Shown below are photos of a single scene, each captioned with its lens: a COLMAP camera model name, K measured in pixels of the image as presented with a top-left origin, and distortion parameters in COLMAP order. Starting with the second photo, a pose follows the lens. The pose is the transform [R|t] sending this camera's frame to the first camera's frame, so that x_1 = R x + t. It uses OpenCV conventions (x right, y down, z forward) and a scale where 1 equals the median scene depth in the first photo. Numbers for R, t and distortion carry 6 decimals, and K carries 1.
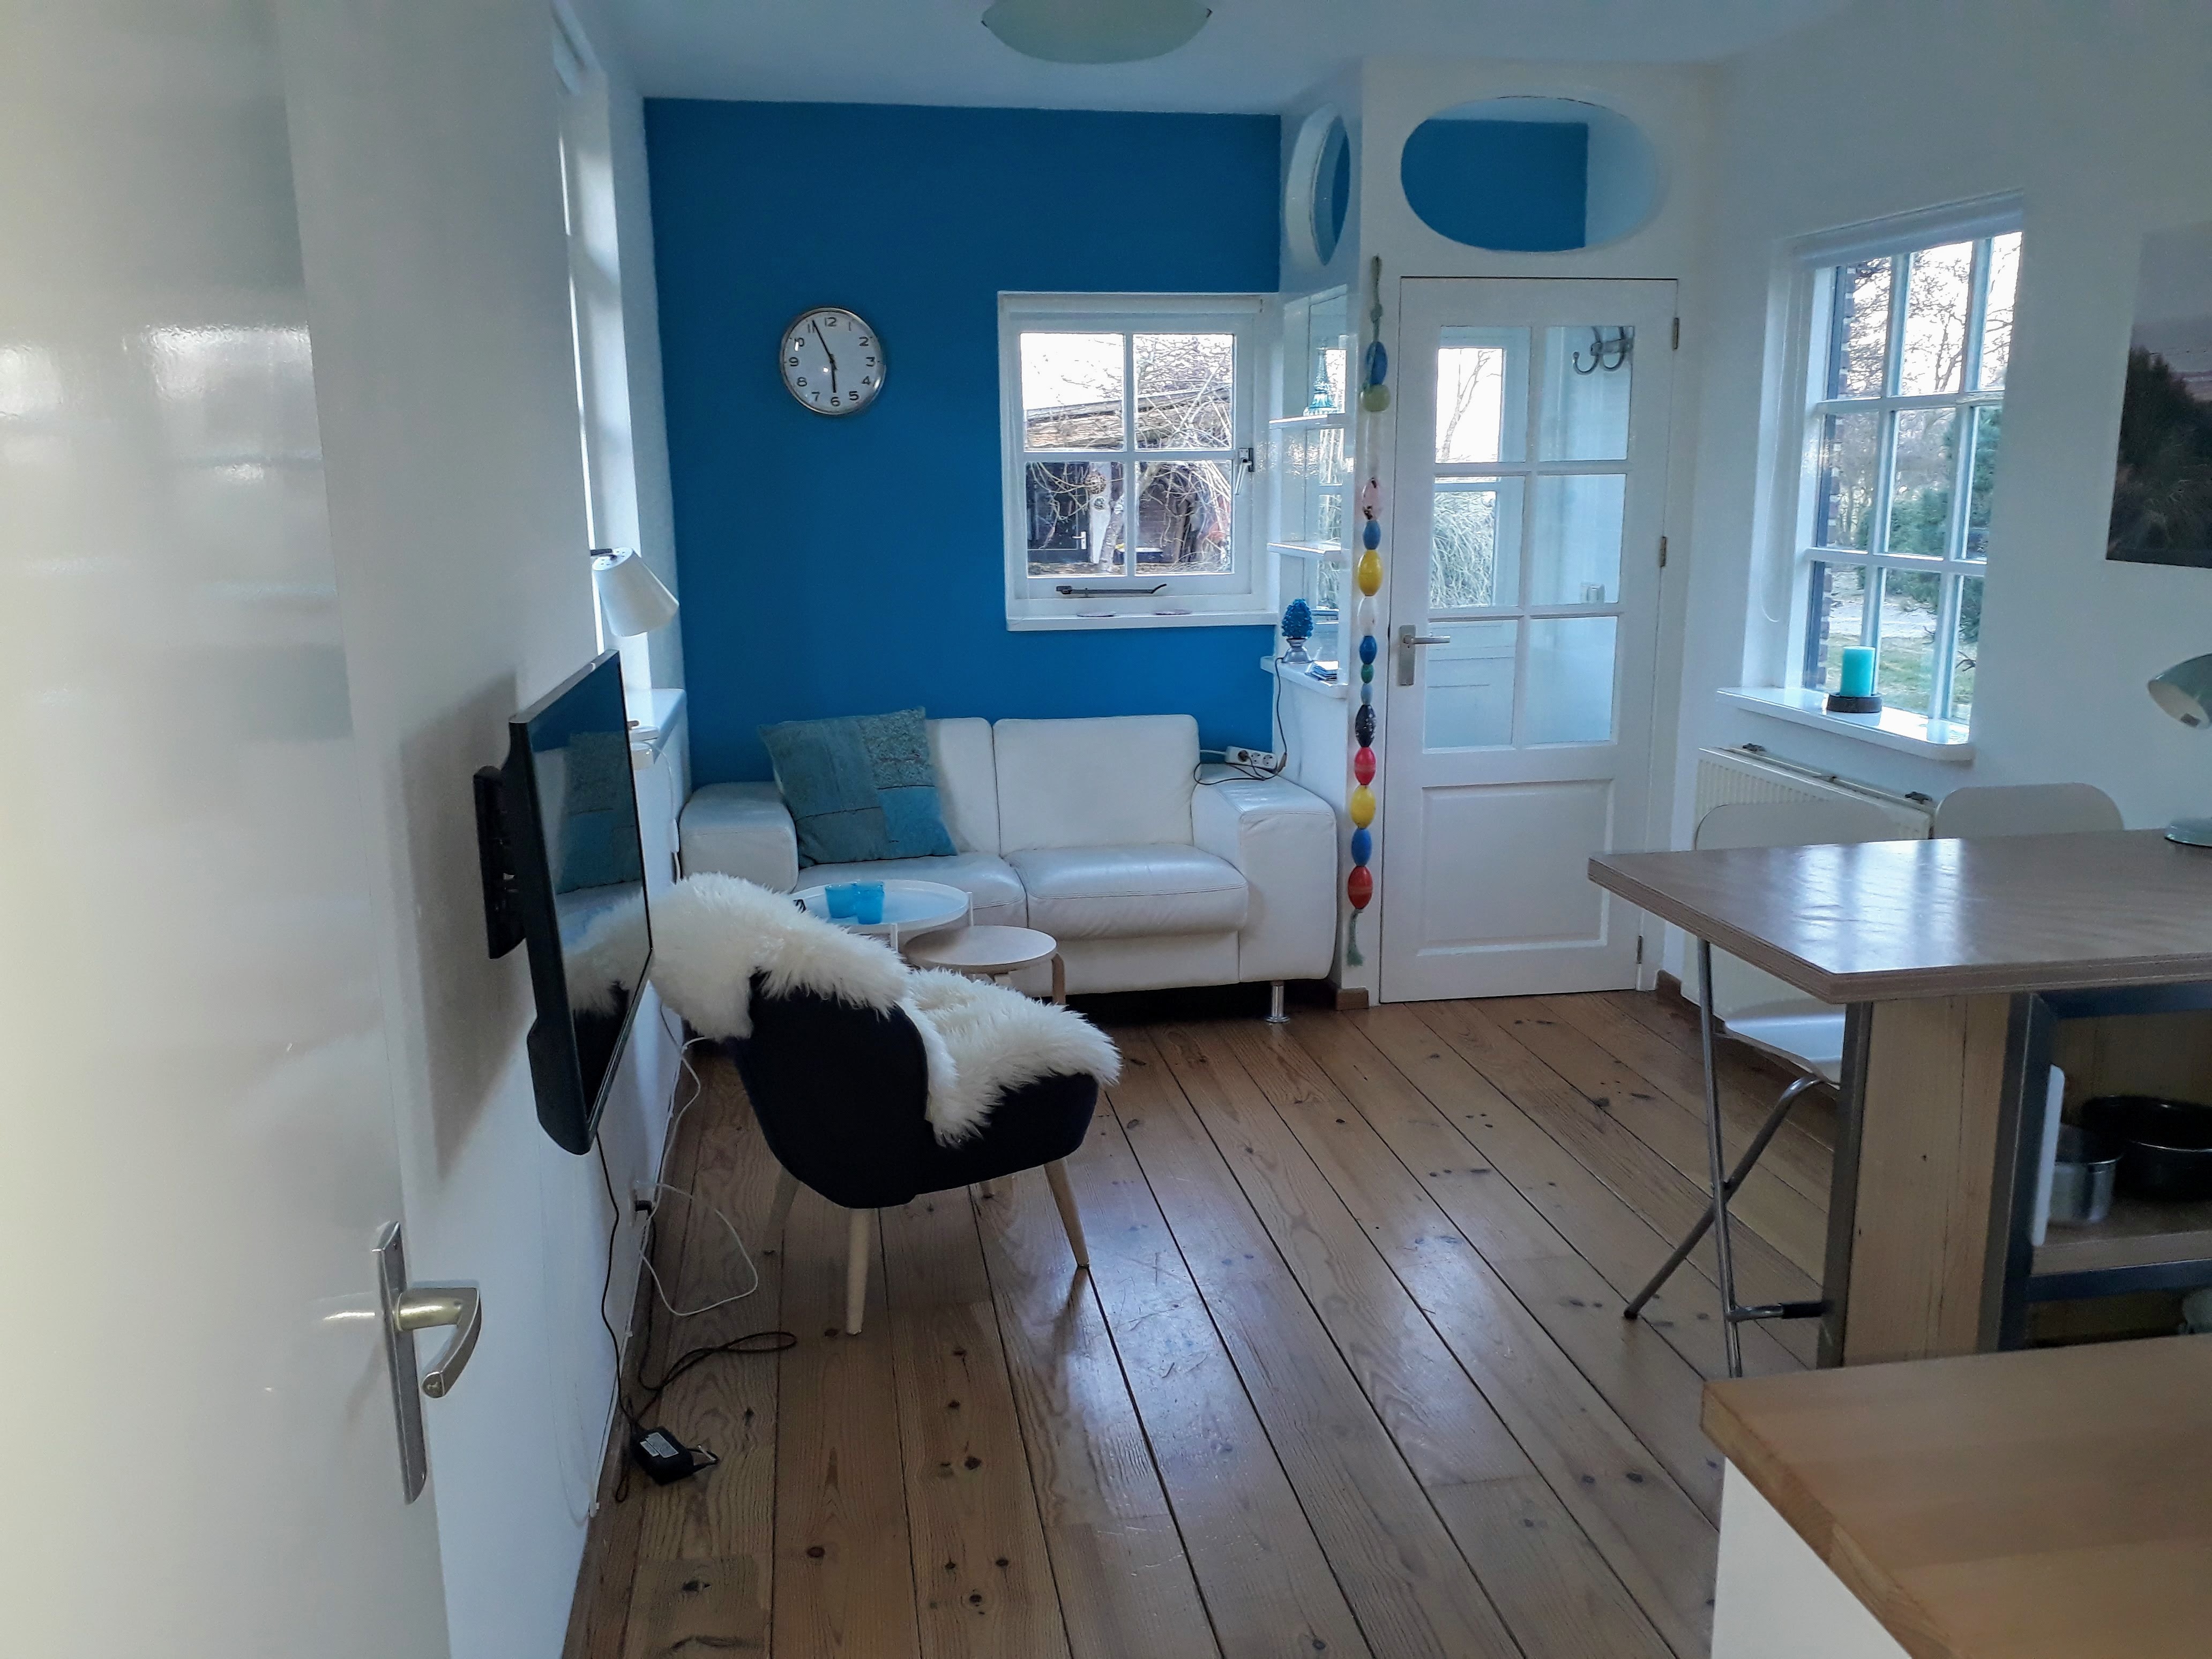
lens RADIAL K [[1820.1, 0, 1181.8], [0, 1820.1, 793.6], [0, 0, 1]] dist [0.210411, -0.017754]
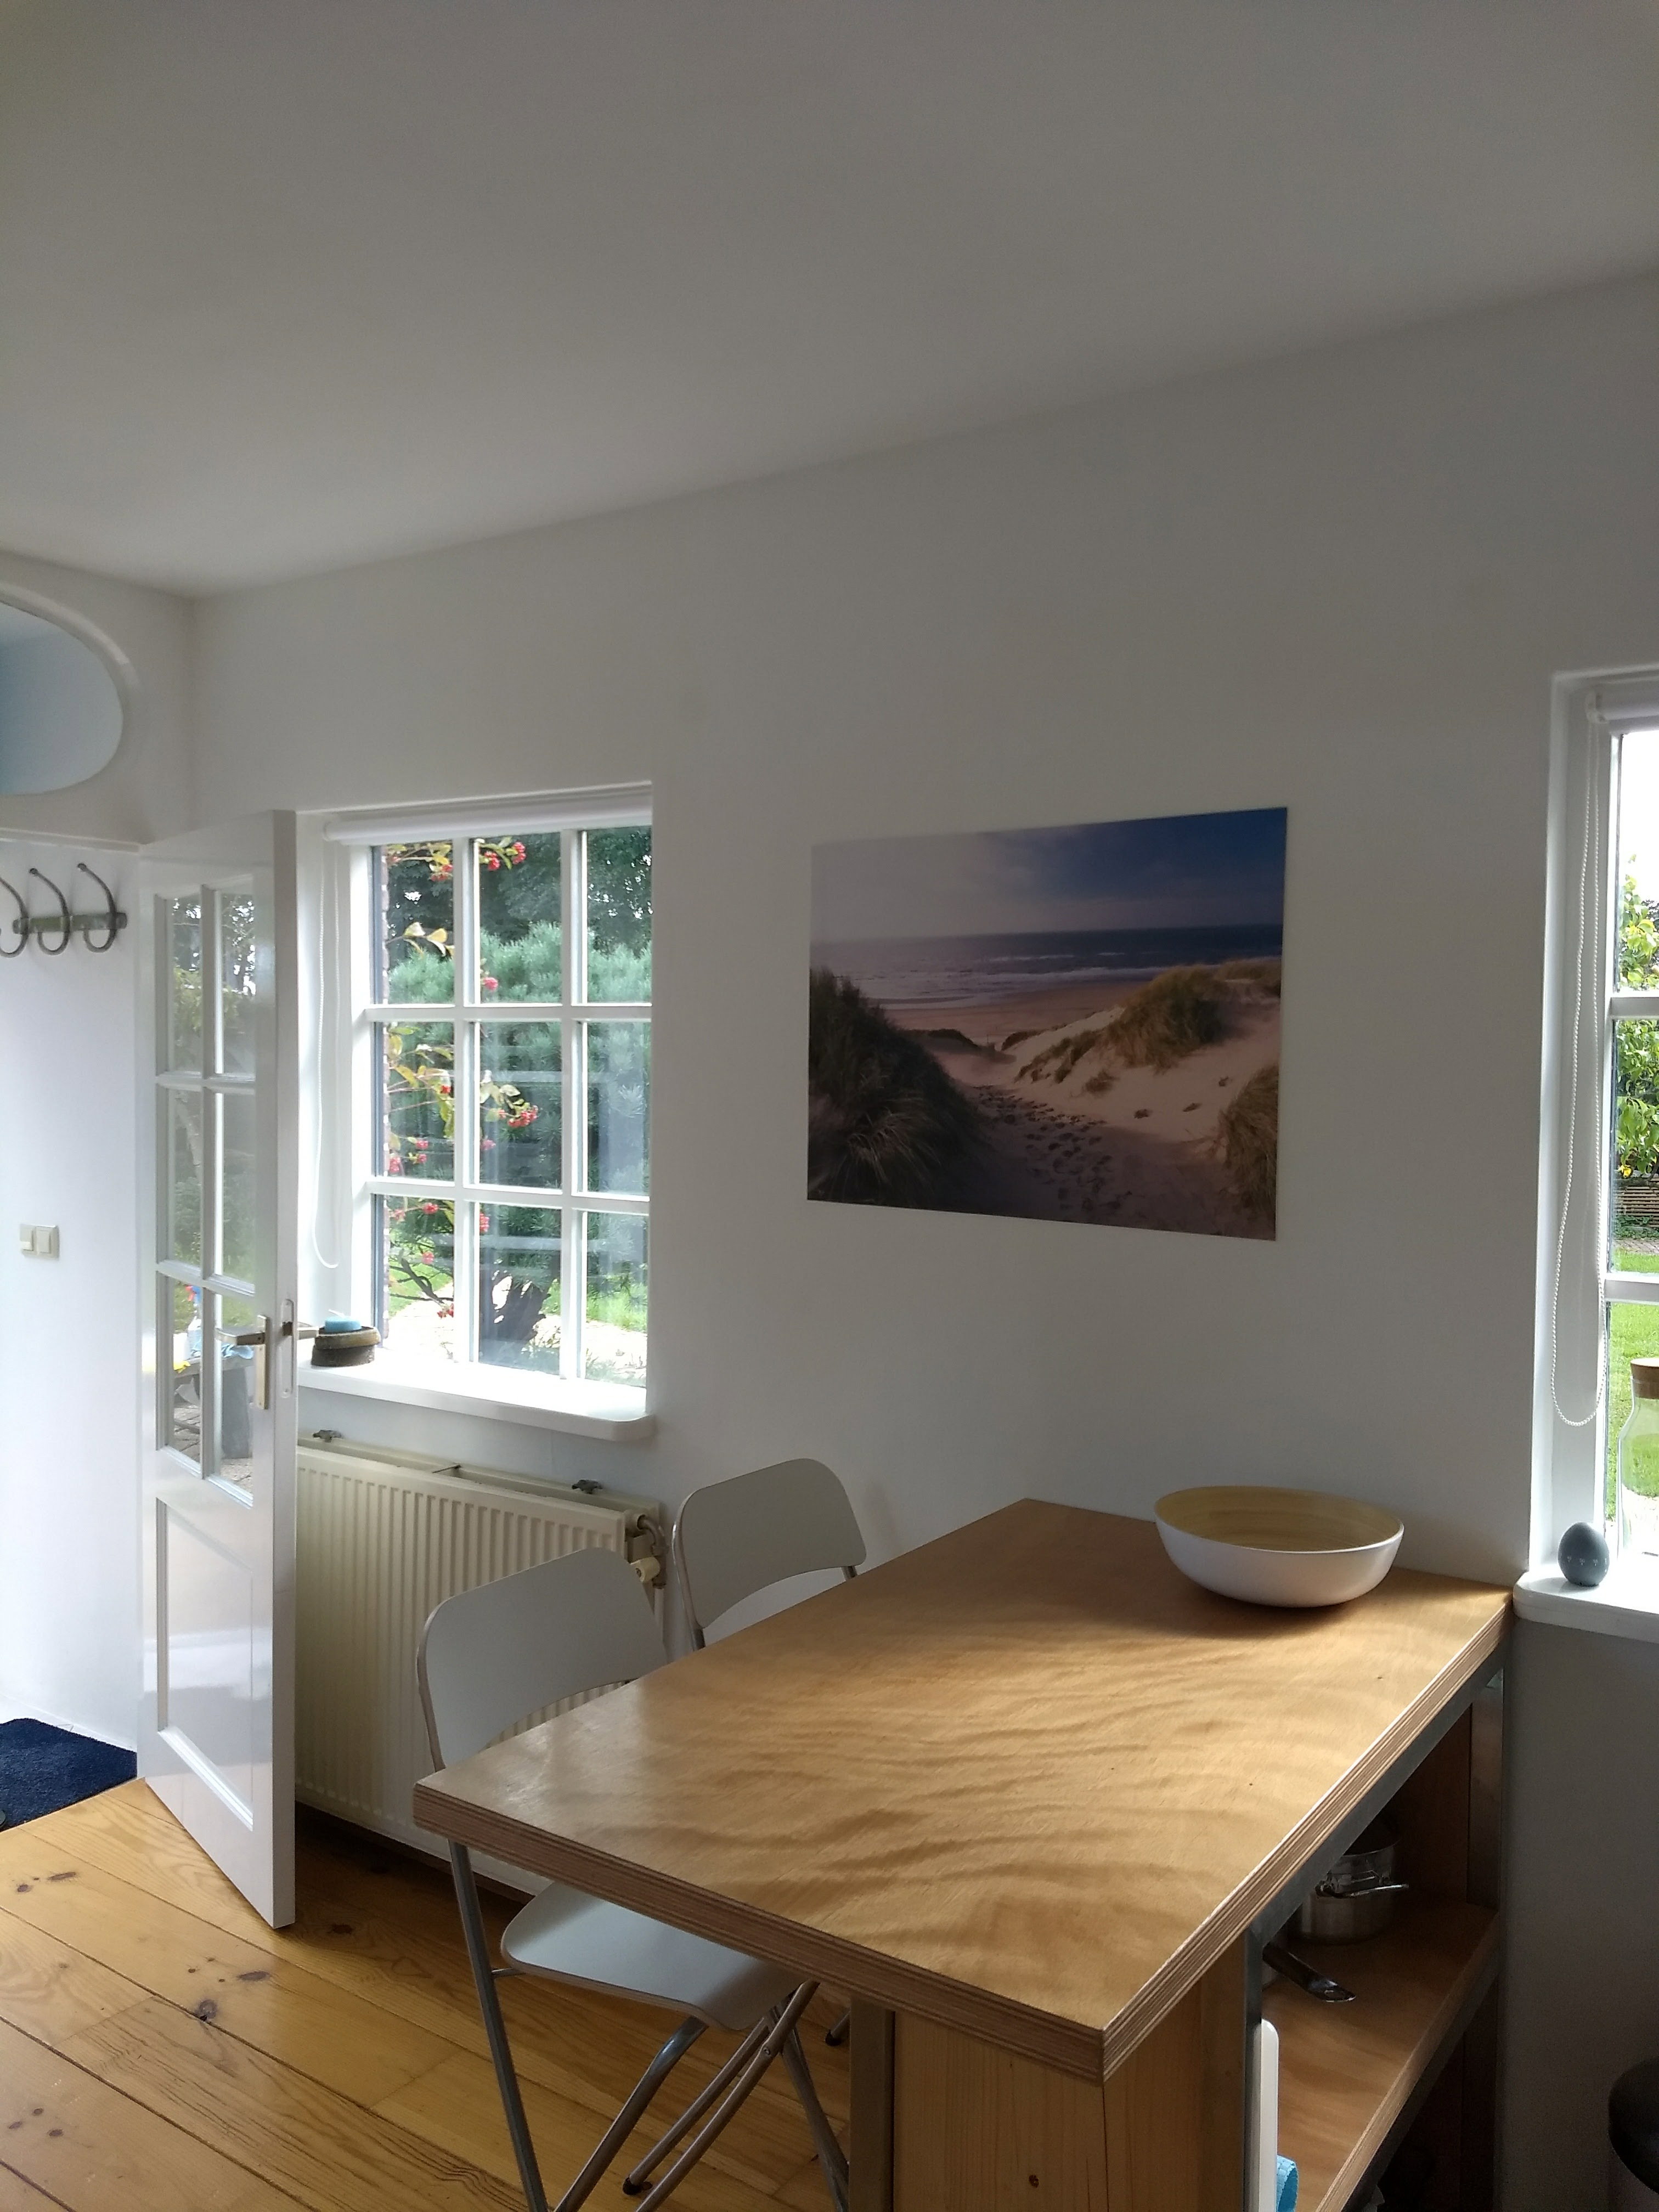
lens RADIAL K [[1674.7, 0, 827.8], [0, 1674.7, 1095.5], [0, 0, 1]] dist [0.012745, -0.008917]
pose [[0.716810, 0.003445, 0.697260, -0.033653], [0.107521, 0.987481, -0.115415, -0.059215], [-0.688928, 0.157700, 0.707466, 0.327692]]
